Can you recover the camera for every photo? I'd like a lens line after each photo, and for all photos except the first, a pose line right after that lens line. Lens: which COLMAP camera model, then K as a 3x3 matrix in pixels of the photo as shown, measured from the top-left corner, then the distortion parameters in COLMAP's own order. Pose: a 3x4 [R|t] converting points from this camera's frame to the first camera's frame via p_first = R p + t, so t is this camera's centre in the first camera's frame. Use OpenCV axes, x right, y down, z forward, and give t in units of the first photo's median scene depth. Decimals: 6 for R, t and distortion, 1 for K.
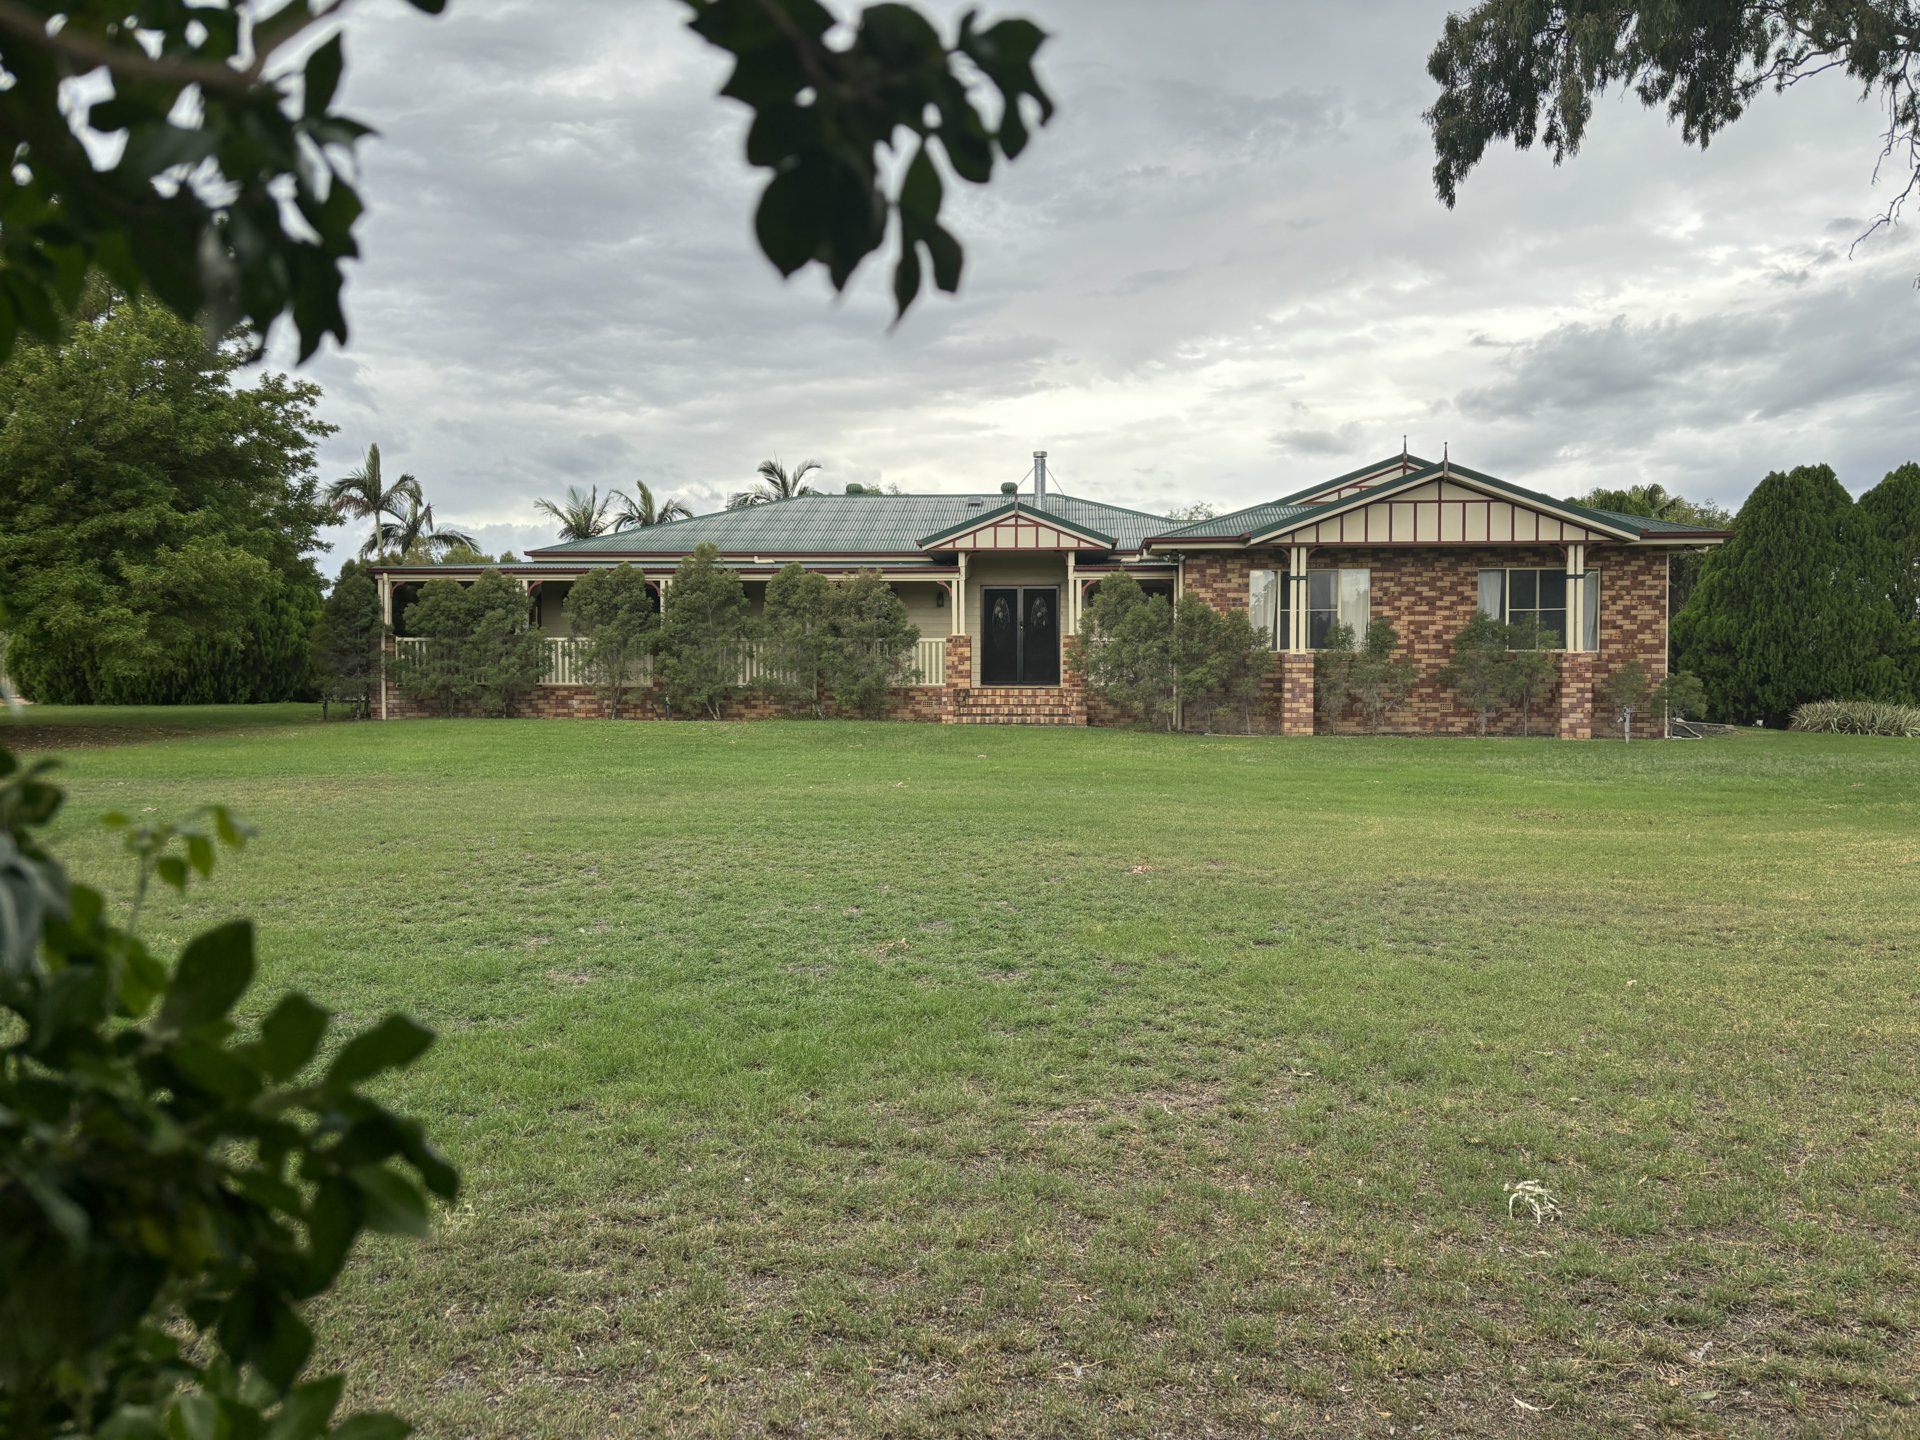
lens RADIAL K [[1474.4, 0, 960.0], [0, 1474.4, 720.0], [0, 0, 1]] dist [0.044637, 0.004575]
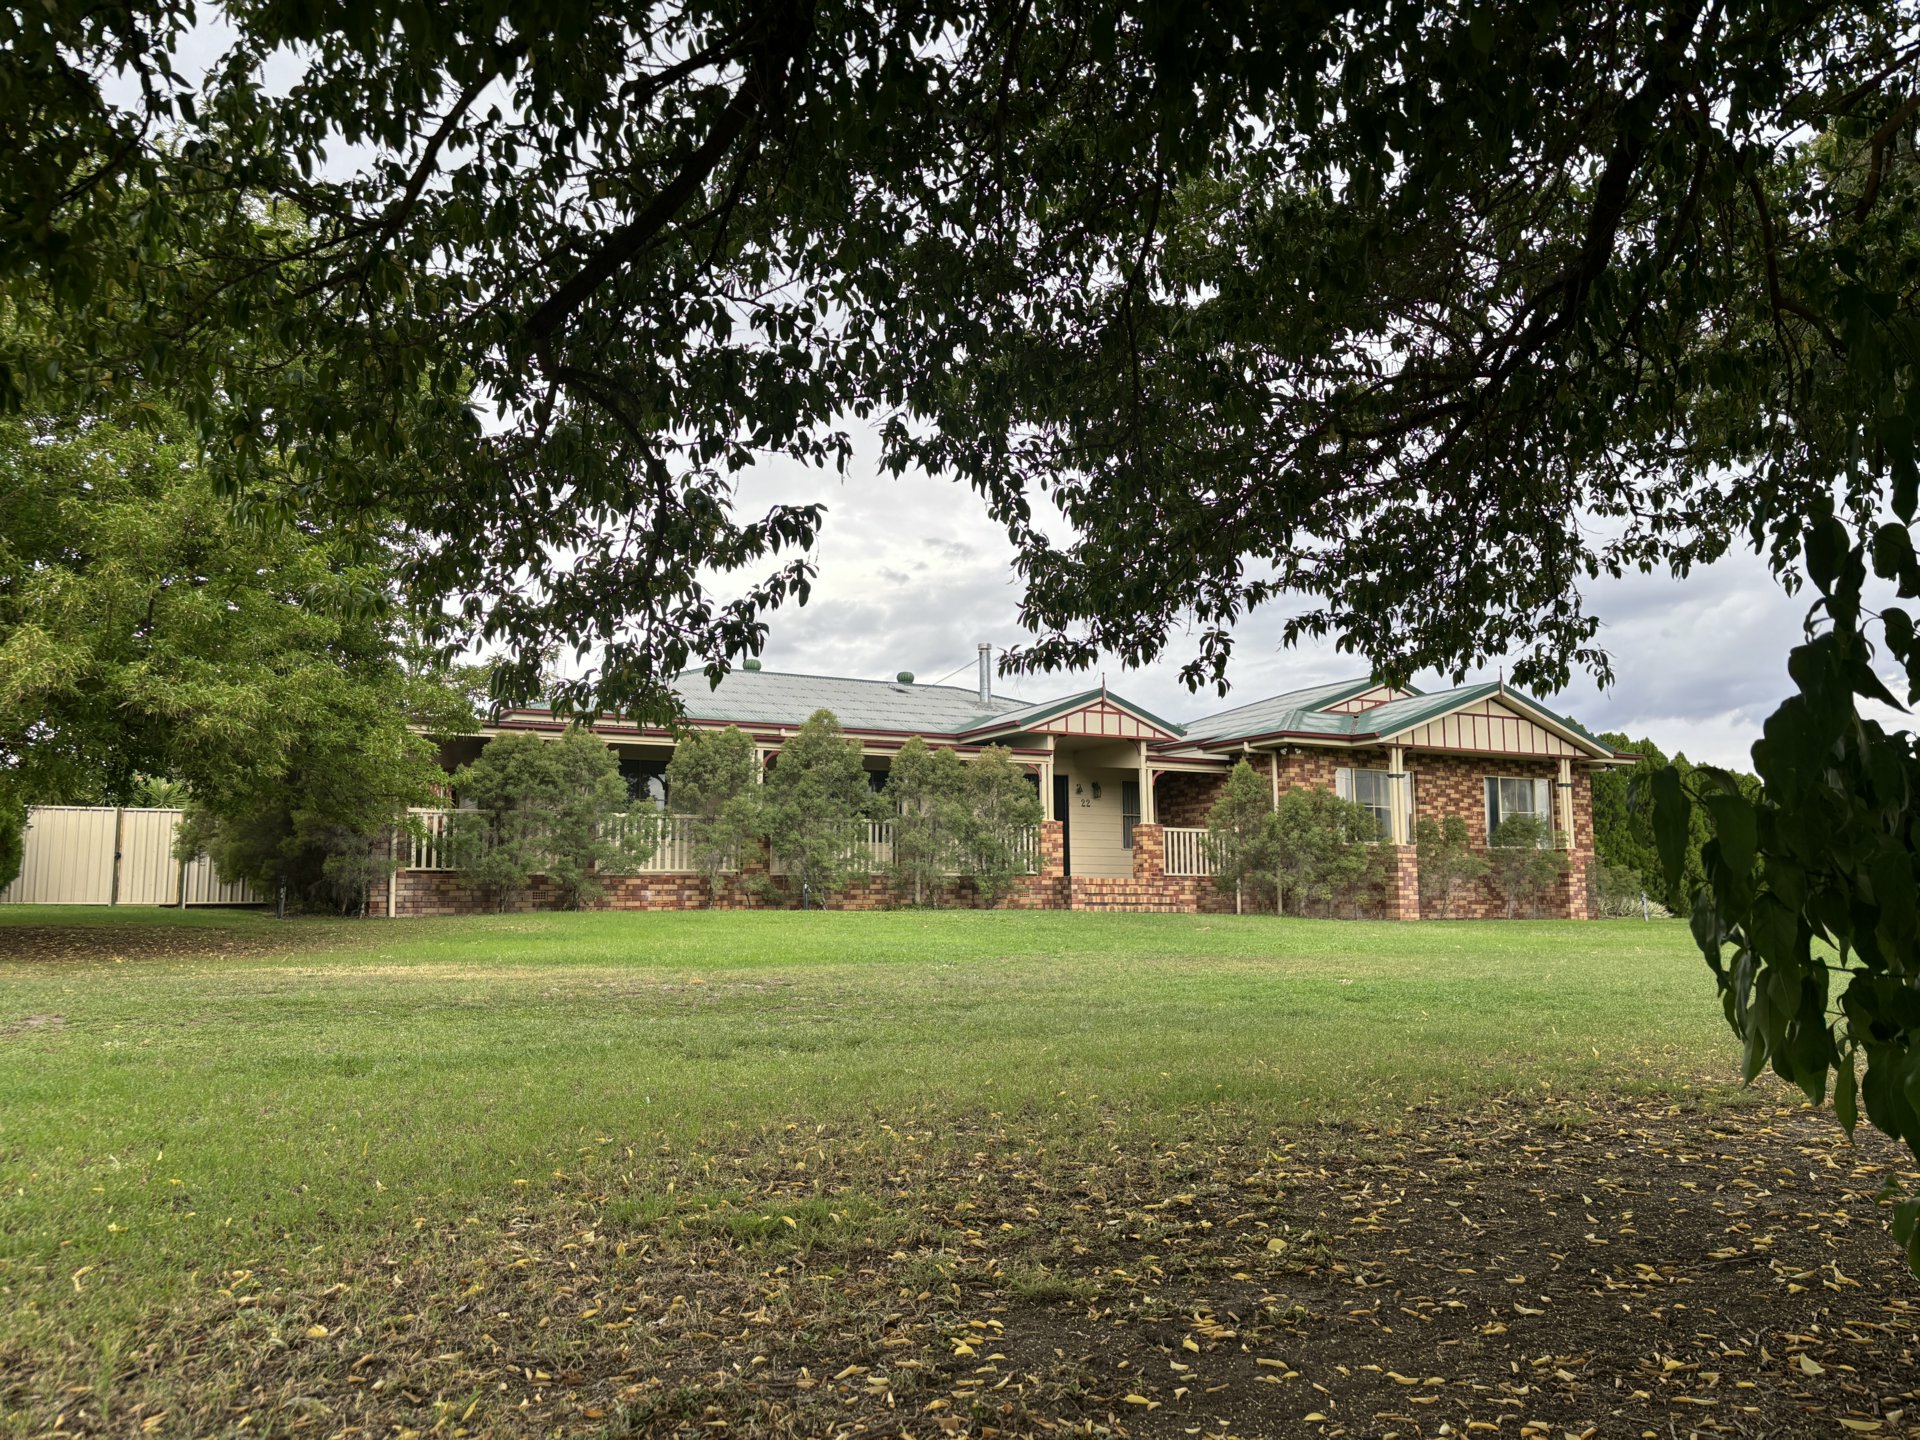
lens RADIAL K [[1474.4, 0, 960.0], [0, 1474.4, 720.0], [0, 0, 1]] dist [0.044637, 0.004575]
pose [[0.856011, 0.052573, 0.514277, -0.559991], [0.006486, 0.993645, -0.112372, -0.014716], [-0.516917, 0.099528, 0.850230, 0.199648]]
